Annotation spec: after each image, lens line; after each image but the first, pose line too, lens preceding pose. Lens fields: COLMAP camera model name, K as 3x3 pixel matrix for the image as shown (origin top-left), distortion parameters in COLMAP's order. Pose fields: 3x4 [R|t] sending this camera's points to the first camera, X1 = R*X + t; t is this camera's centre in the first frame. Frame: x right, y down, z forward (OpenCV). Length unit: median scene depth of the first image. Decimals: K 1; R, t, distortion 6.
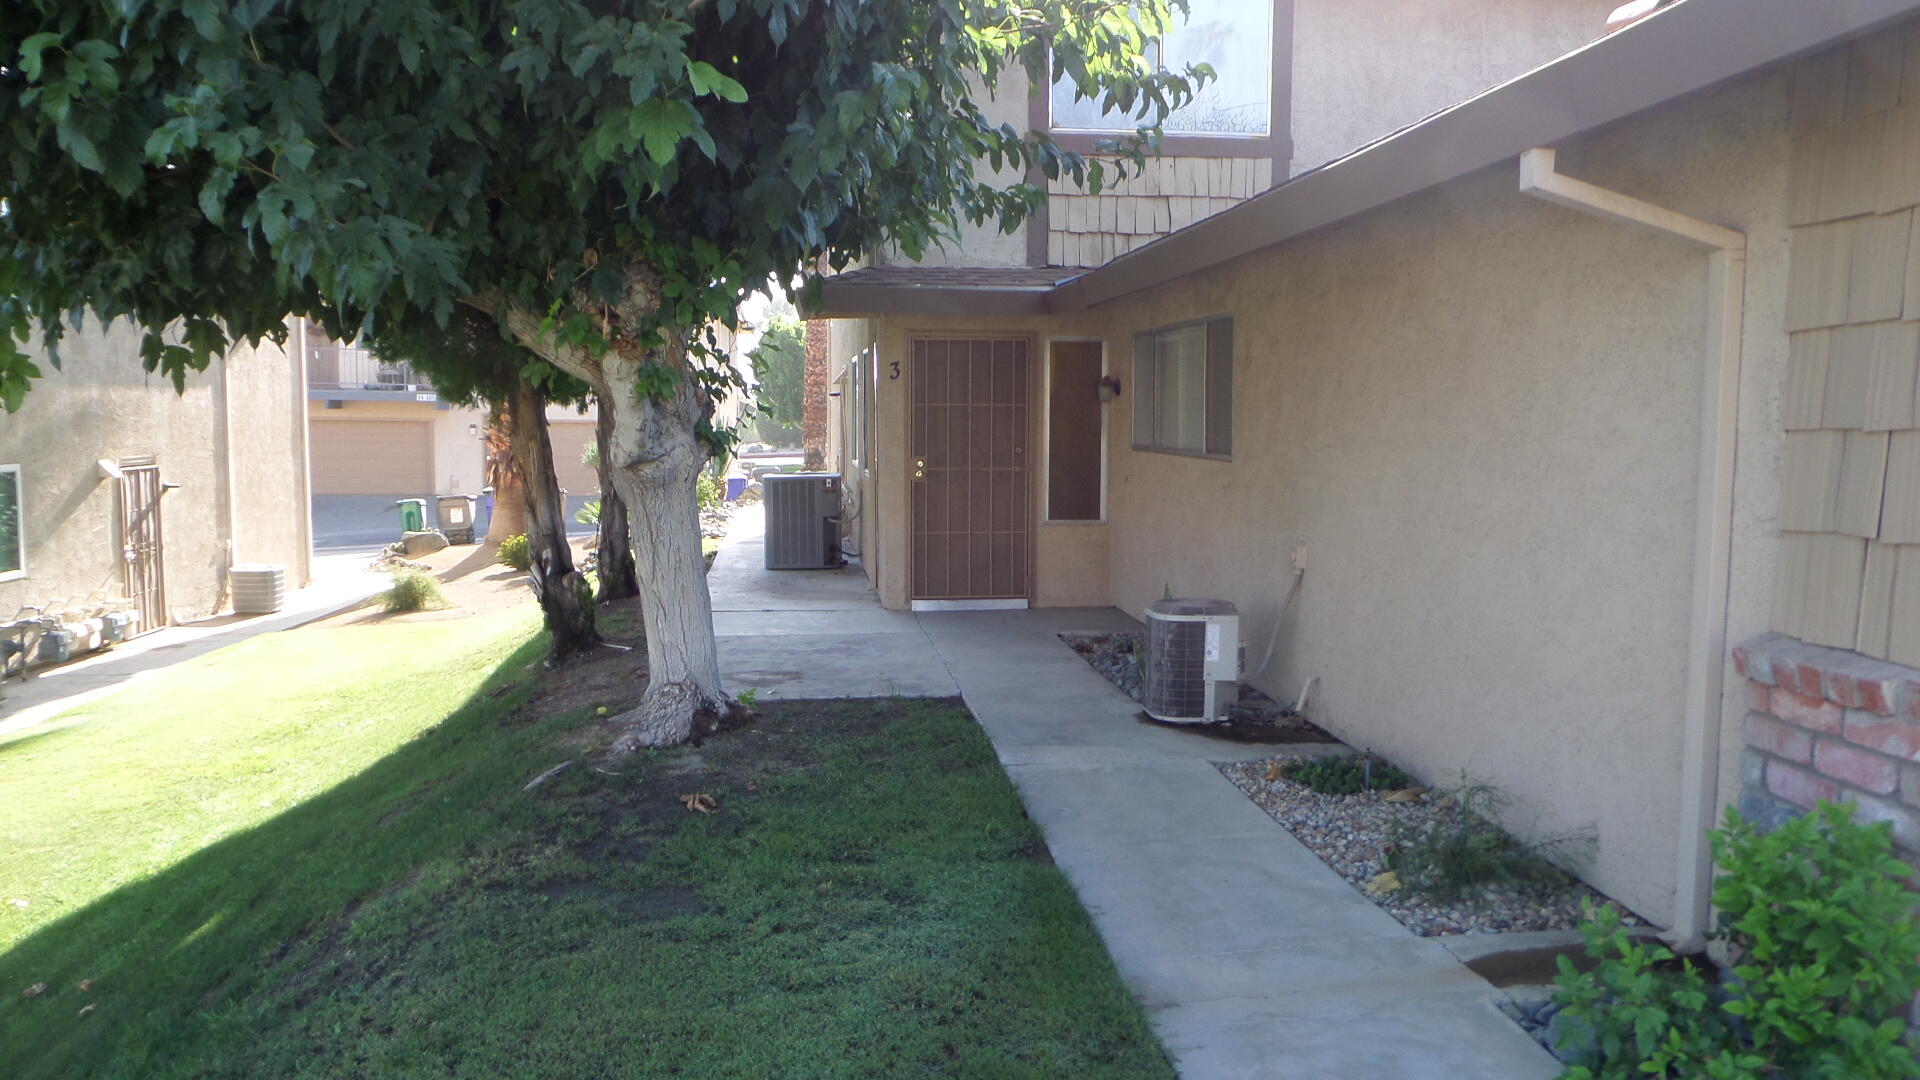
lens RADIAL K [[1403.2, 0, 958.2], [0, 1403.2, 542.2], [0, 0, 1]] dist [-0.024440, -0.000839]
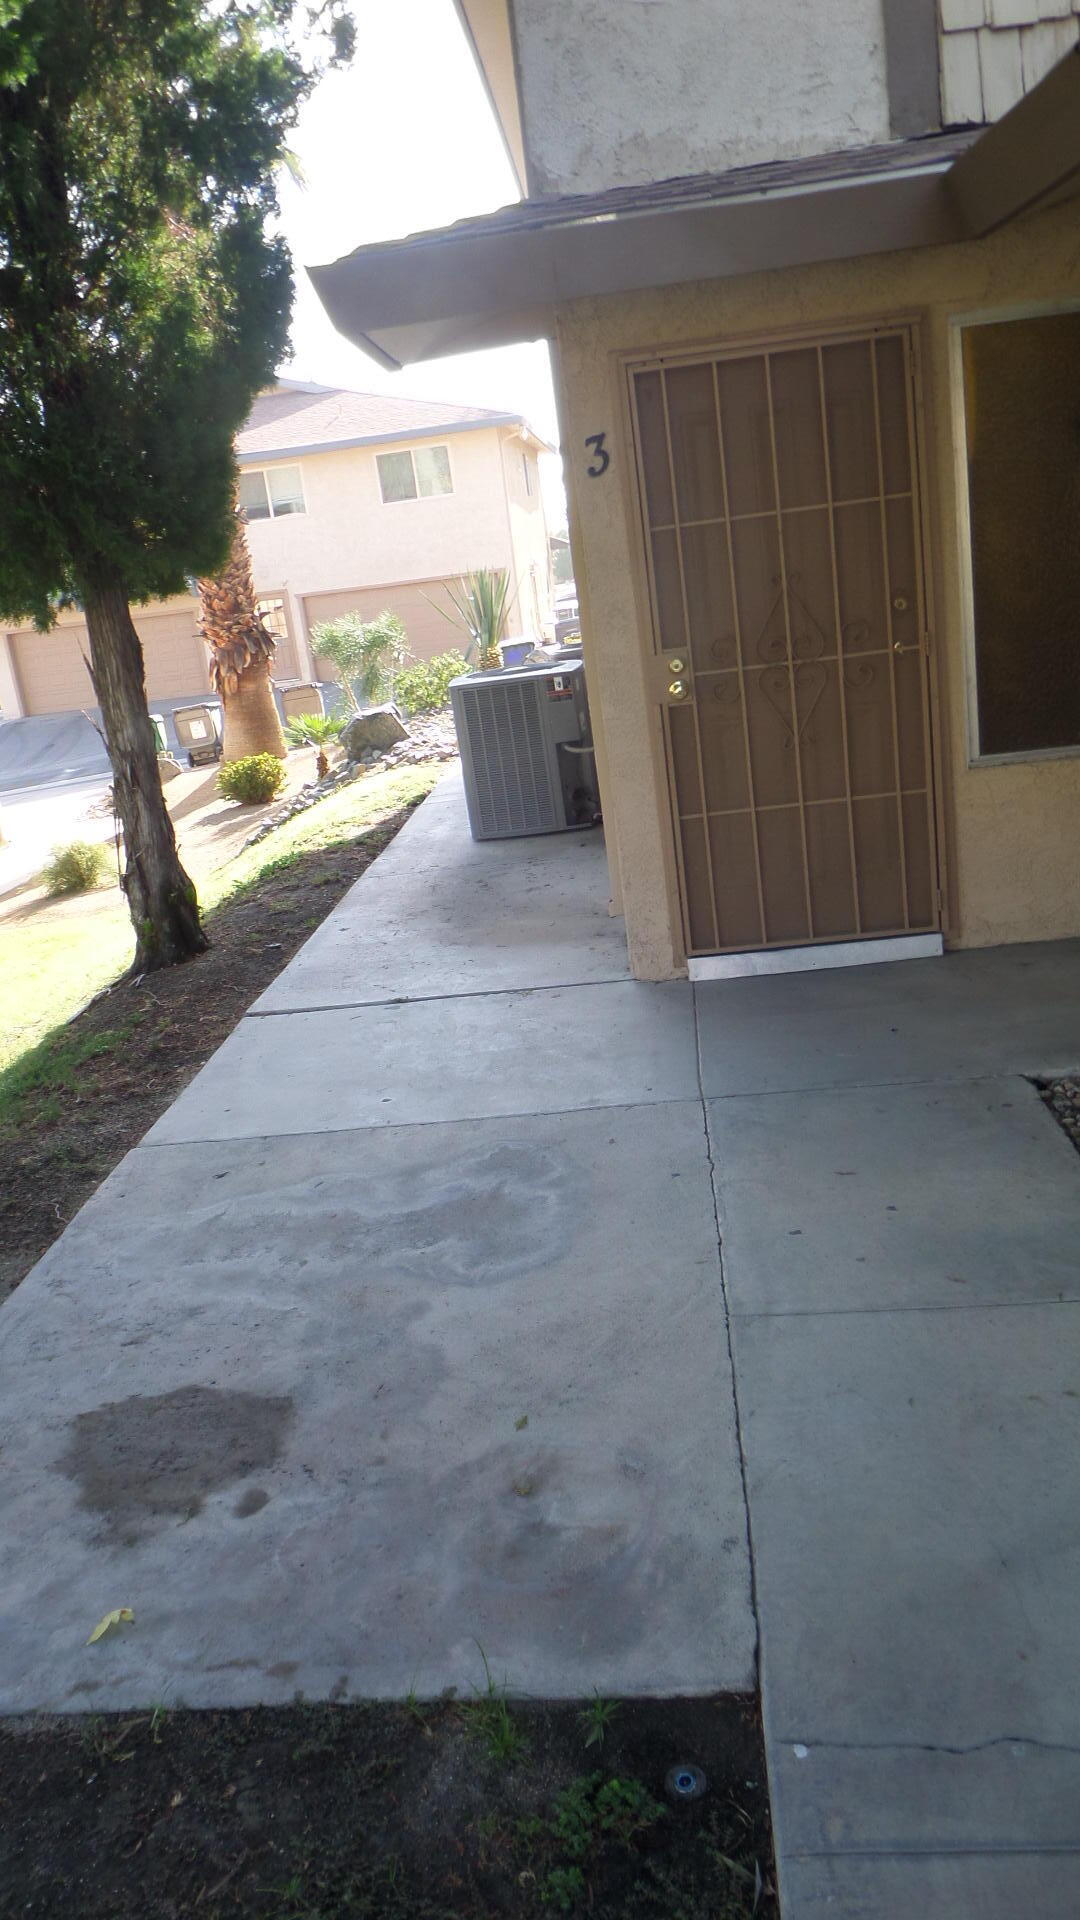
lens RADIAL K [[1403.2, 0, 543.3], [0, 1403.2, 960.2], [0, 0, 1]] dist [-0.024440, -0.000839]
pose [[0.975373, -0.071296, -0.208722, 0.017496], [0.111976, 0.975356, 0.190108, -0.052635], [0.190025, -0.208799, 0.959319, 0.535387]]
